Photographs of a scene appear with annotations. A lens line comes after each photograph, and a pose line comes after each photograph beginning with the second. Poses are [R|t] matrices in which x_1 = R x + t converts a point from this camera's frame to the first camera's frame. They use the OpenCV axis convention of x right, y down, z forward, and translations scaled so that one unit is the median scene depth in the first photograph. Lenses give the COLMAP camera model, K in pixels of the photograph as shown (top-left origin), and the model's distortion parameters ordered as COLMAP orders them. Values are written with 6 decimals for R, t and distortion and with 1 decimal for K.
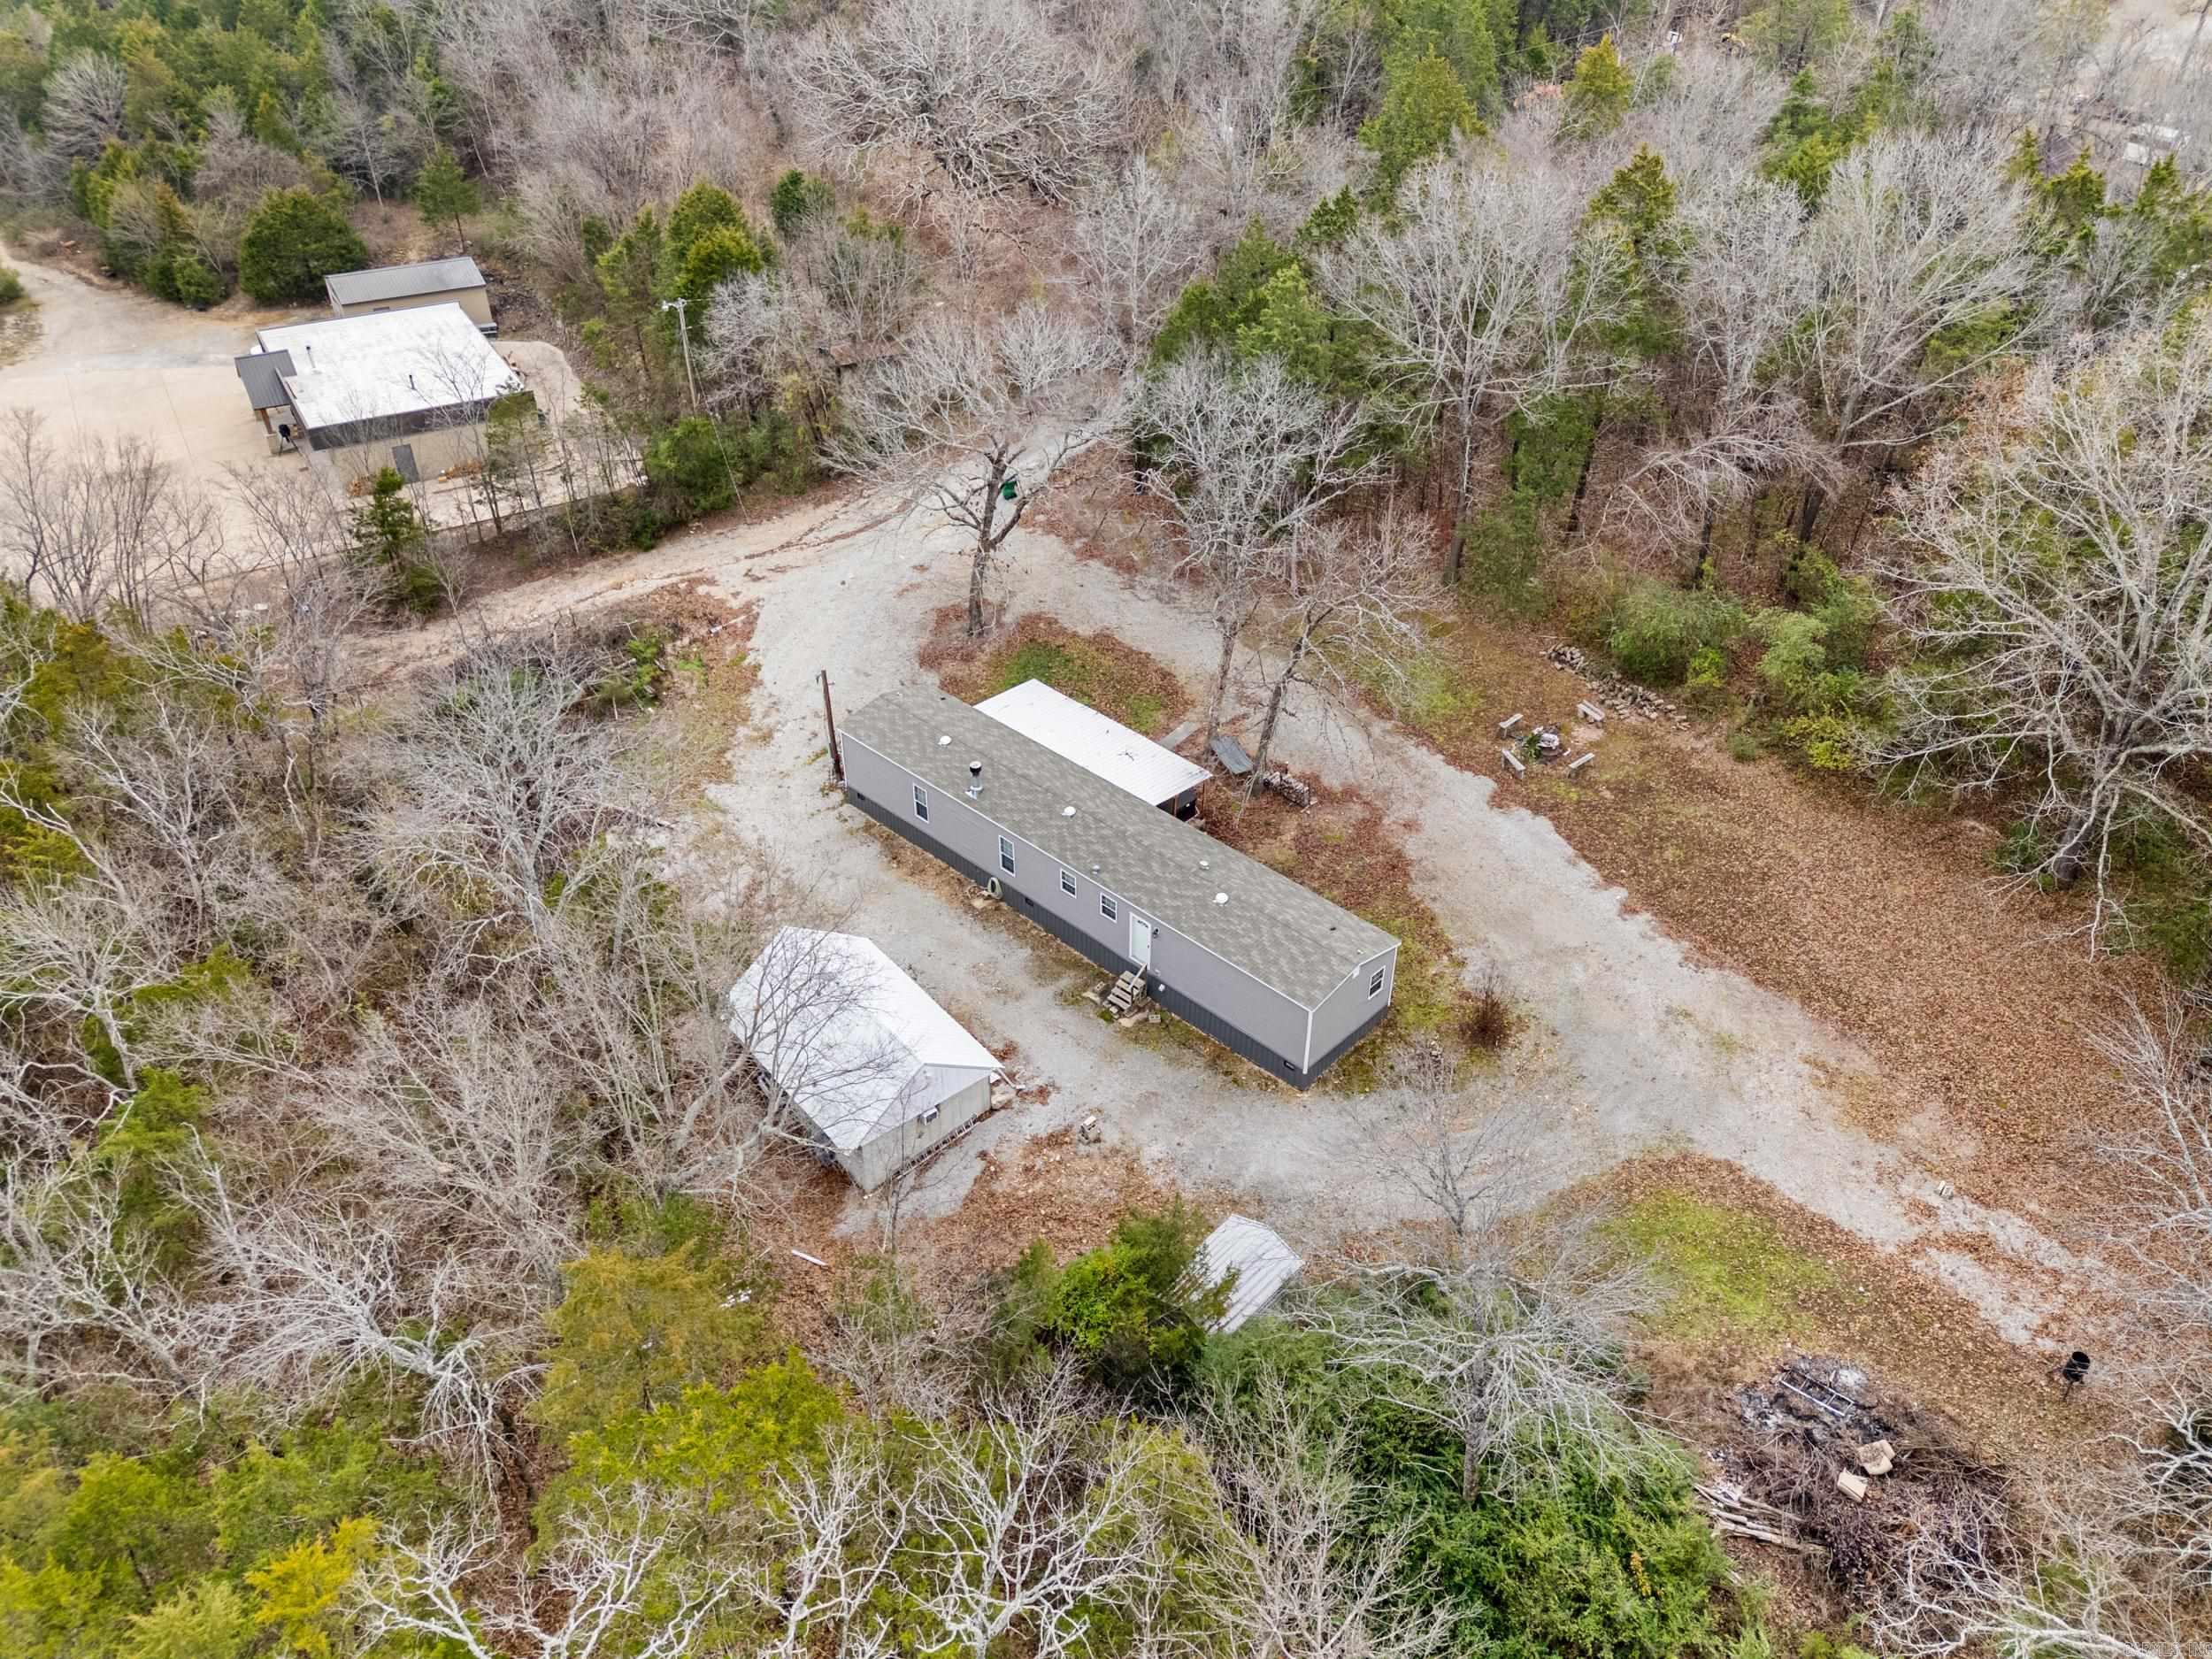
lens RADIAL K [[1650.5, 0, 1116.6], [0, 1650.5, 830.6], [0, 0, 1]] dist [0.056343, -0.051041]
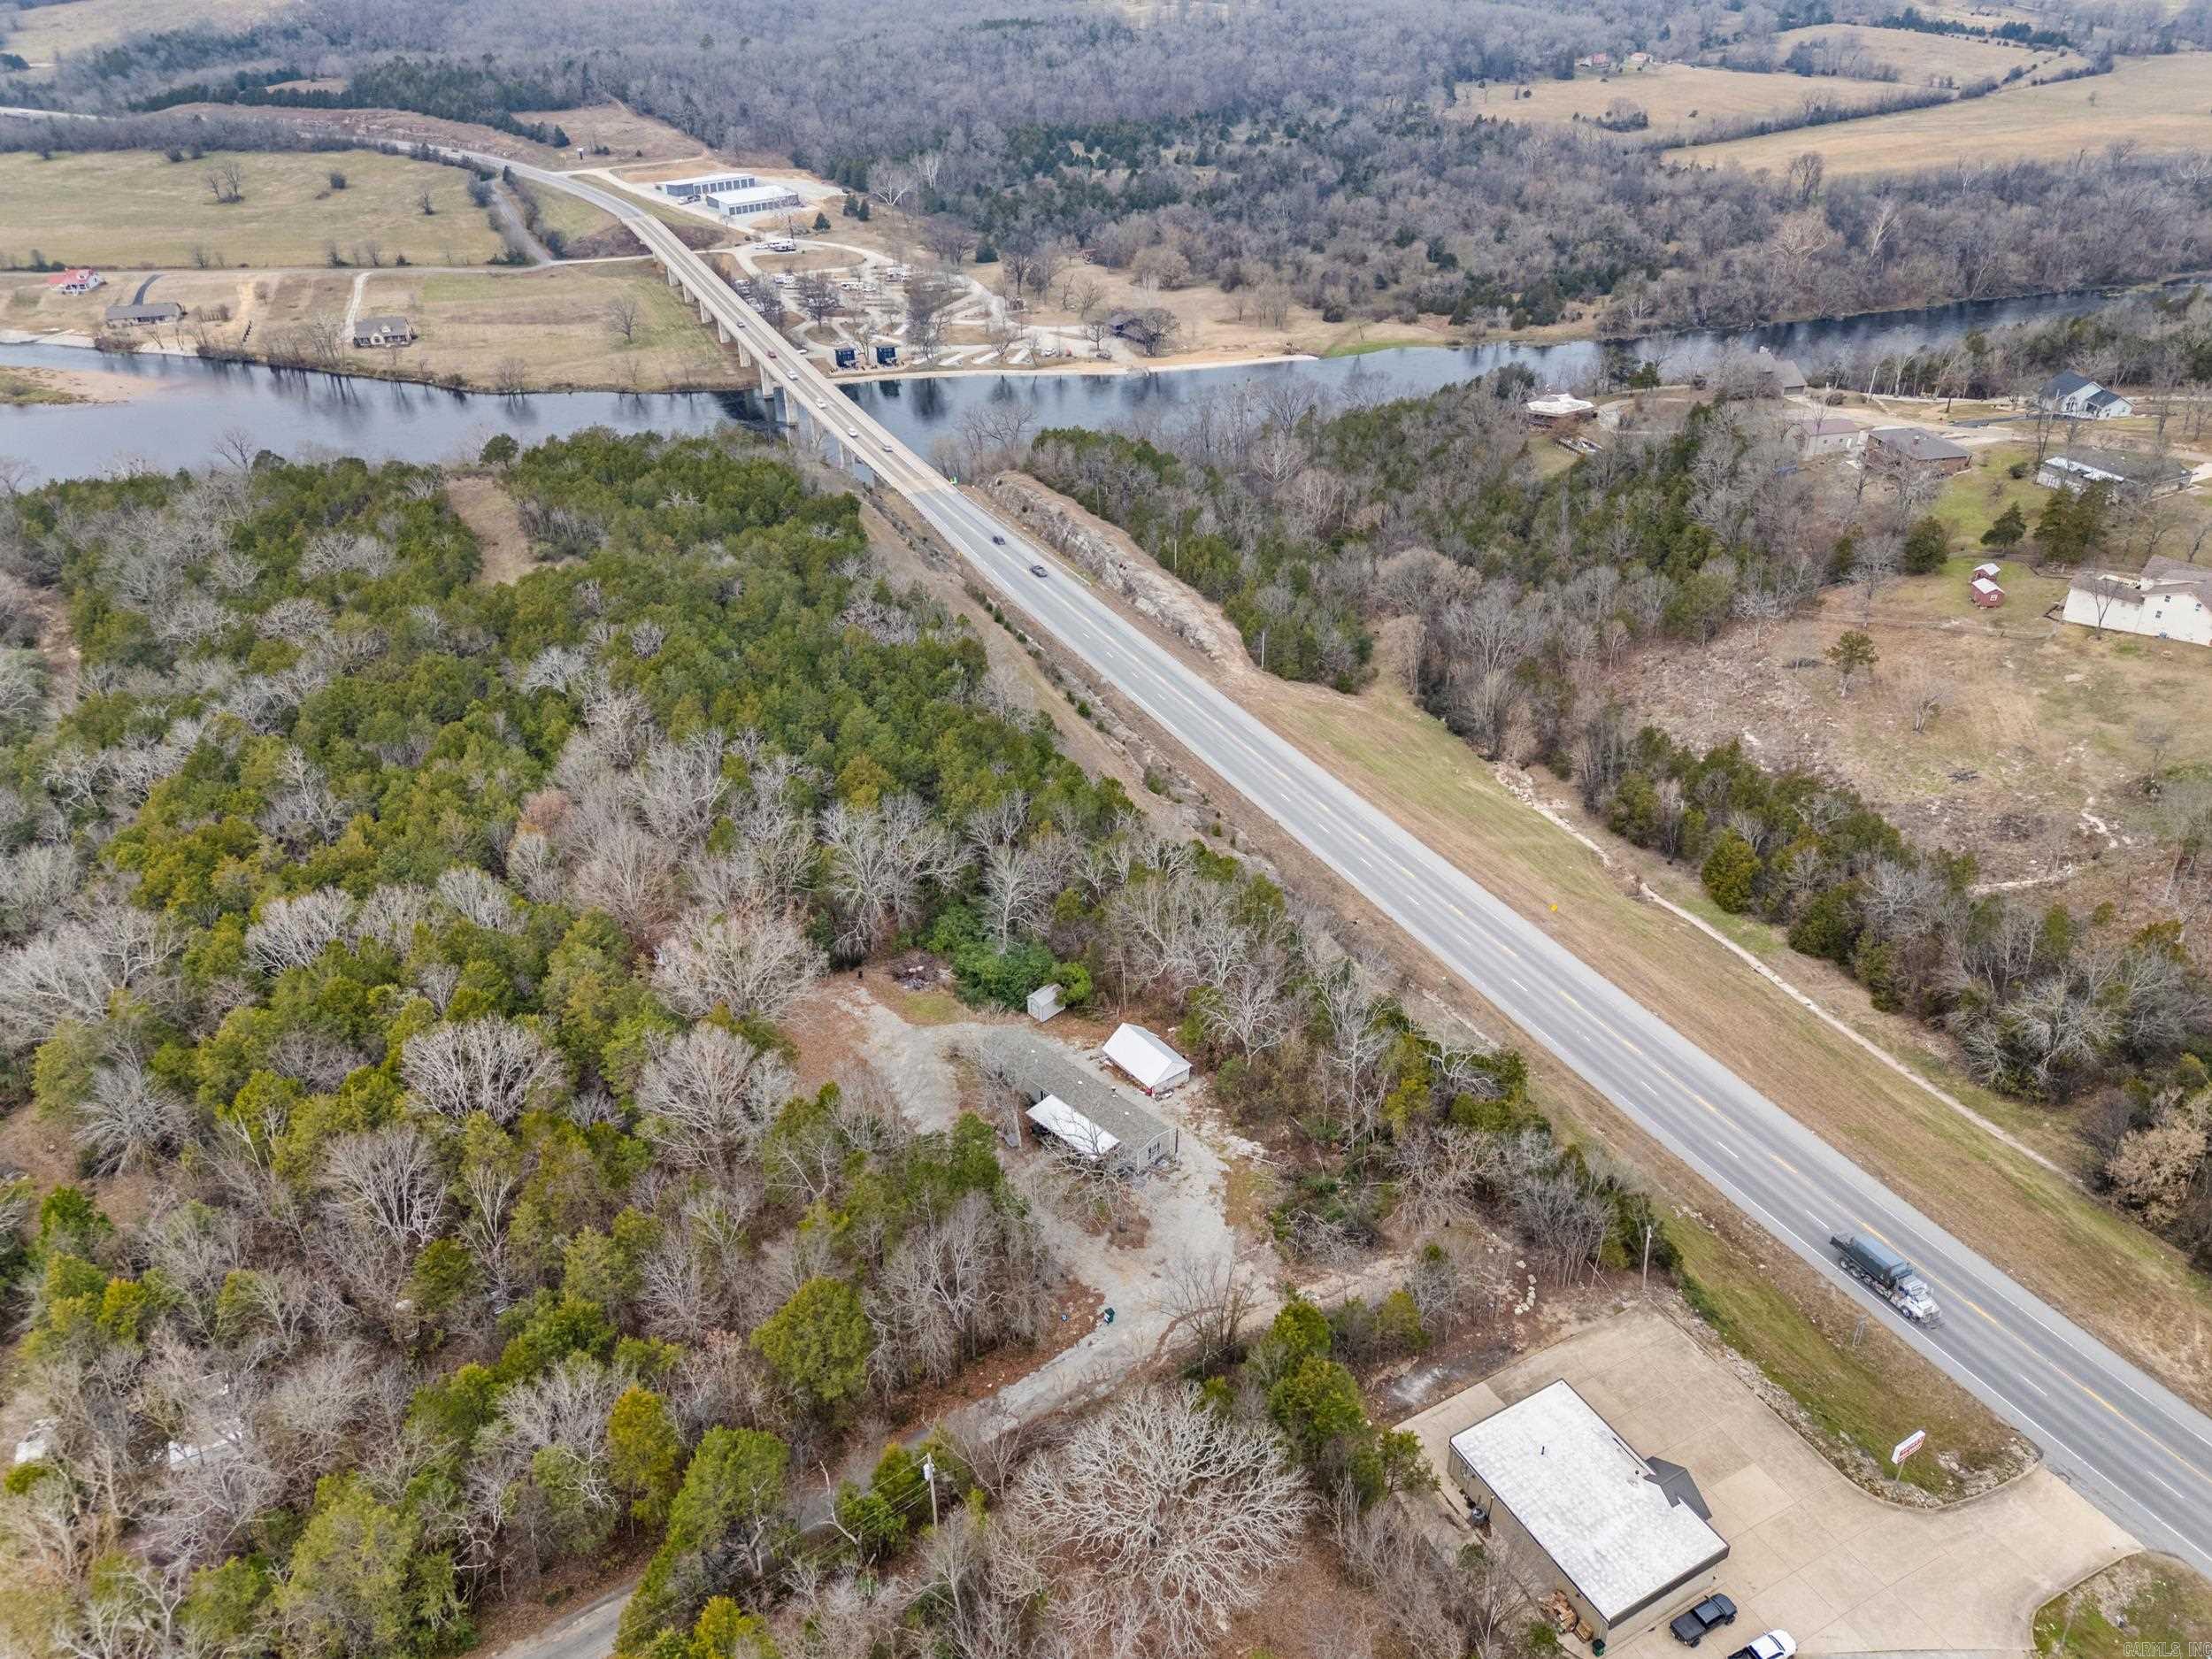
lens RADIAL K [[1581.9, 0, 1106.0], [0, 1581.9, 829.5], [0, 0, 1]] dist [0.044900, -0.034286]
pose [[-0.999576, -0.008807, 0.027755, -0.139962], [0.021998, 0.396140, 0.917927, -2.614759], [-0.019079, 0.918148, -0.395778, 1.626667]]
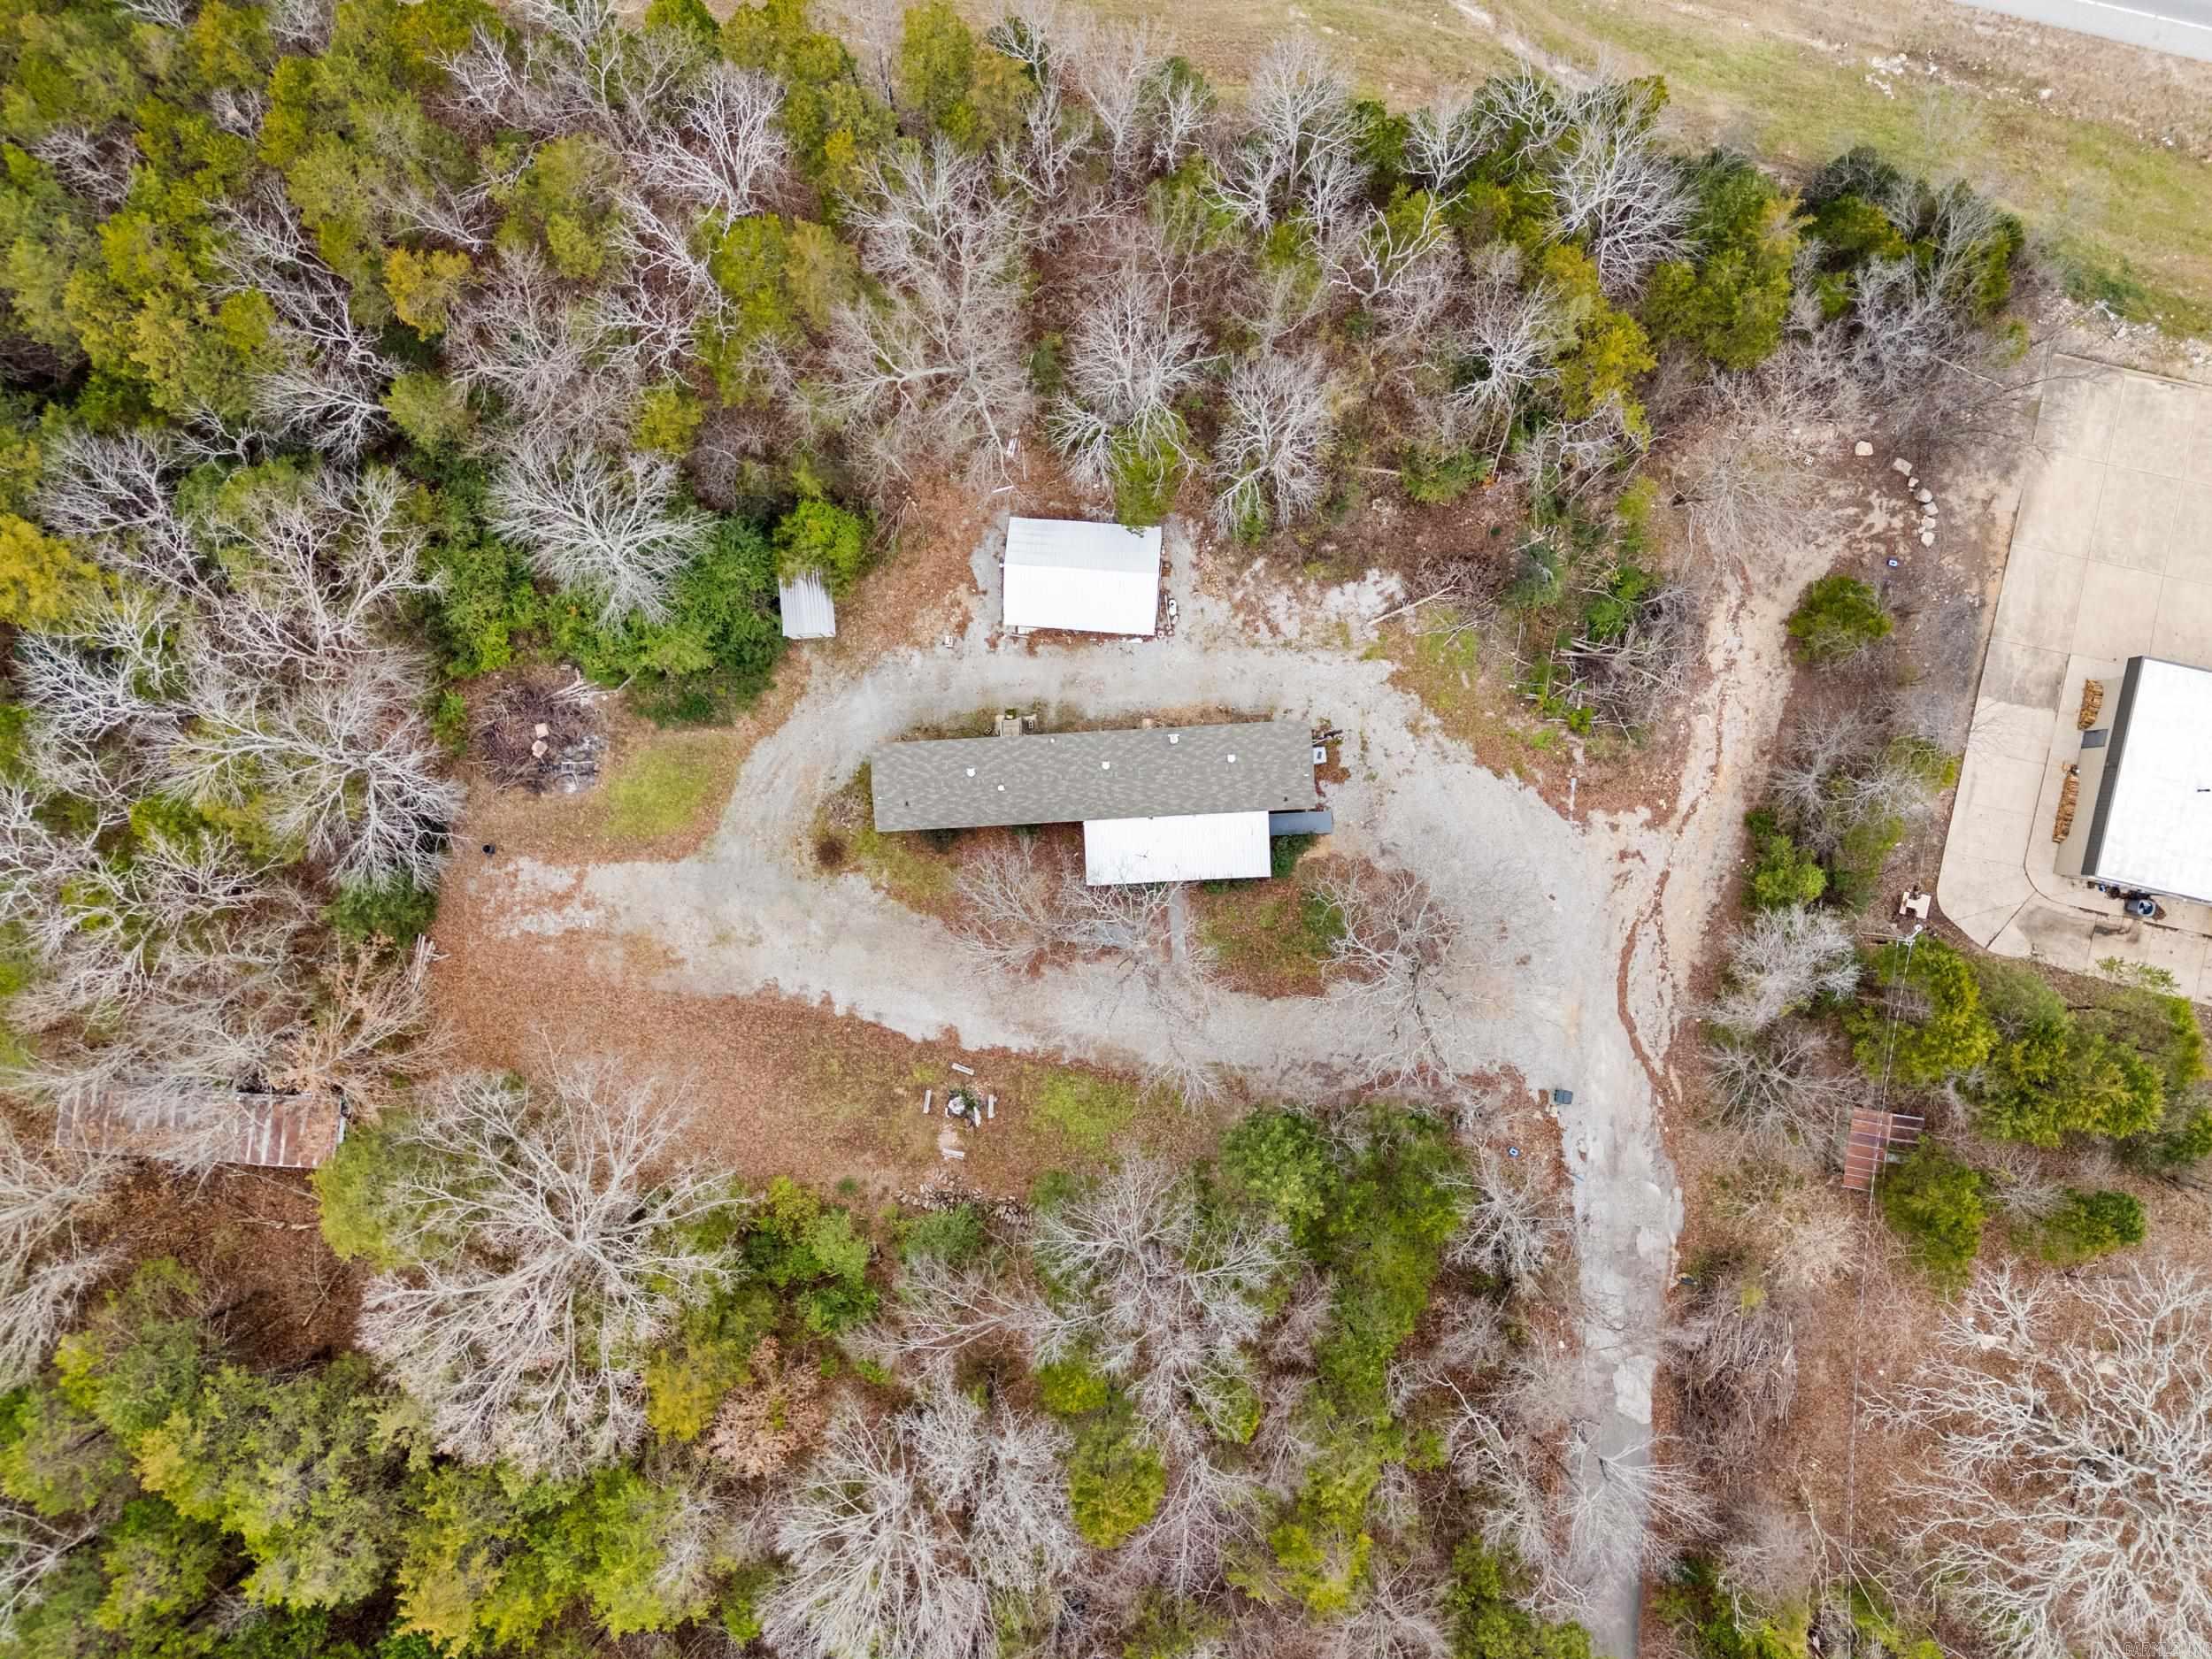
lens RADIAL K [[1650.5, 0, 1116.6], [0, 1650.5, 830.6], [0, 0, 1]] dist [0.056343, -0.051041]
pose [[-0.684526, 0.728987, 0.001438, 0.005460], [-0.406519, -0.383362, 0.829323, -1.230583], [0.605117, 0.567109, 0.558768, 0.204023]]
